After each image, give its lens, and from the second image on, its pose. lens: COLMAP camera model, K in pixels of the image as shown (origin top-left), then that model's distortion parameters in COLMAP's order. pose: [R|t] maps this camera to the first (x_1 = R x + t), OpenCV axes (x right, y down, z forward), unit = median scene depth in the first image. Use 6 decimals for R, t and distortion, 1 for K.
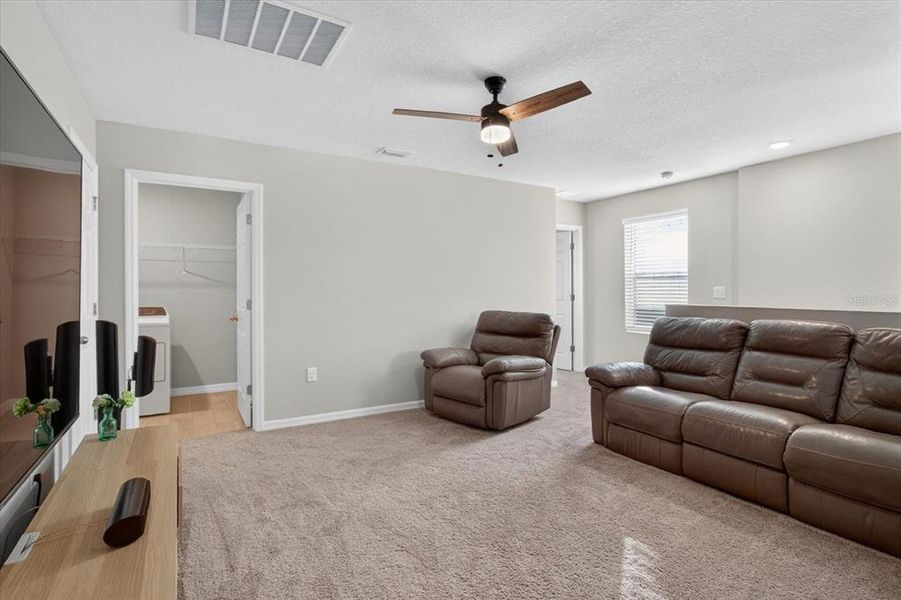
lens RADIAL K [[460.7, 0, 453.4], [0, 460.7, 292.7], [0, 0, 1]] dist [-0.002995, 0.000756]
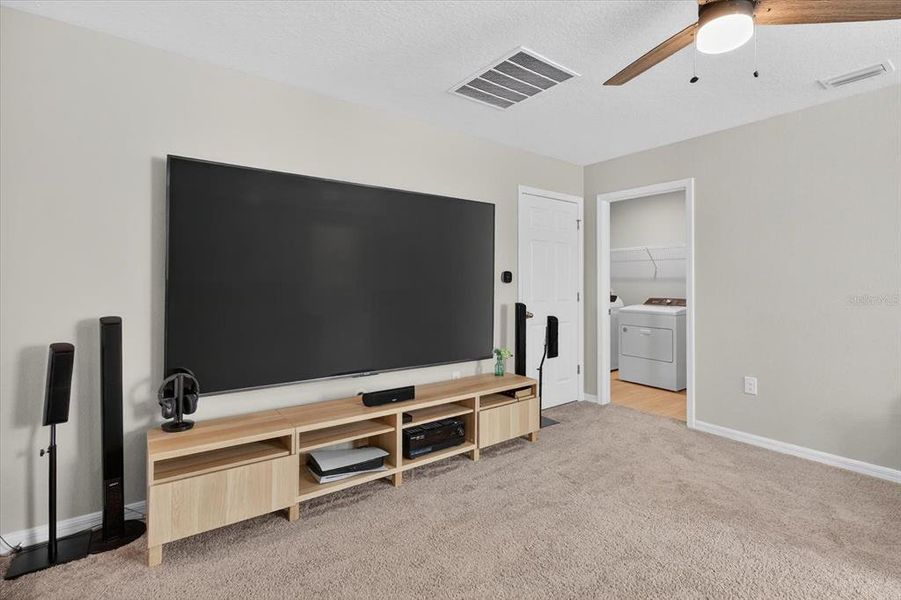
lens RADIAL K [[429.9, 0, 476.6], [0, 429.9, 281.4], [0, 0, 1]] dist [-0.007334, 0.000500]
pose [[0.103892, -0.003019, -0.994584, 0.463573], [-0.006403, 0.999973, -0.003704, -0.006791], [0.994568, 0.006753, 0.103870, 0.463419]]
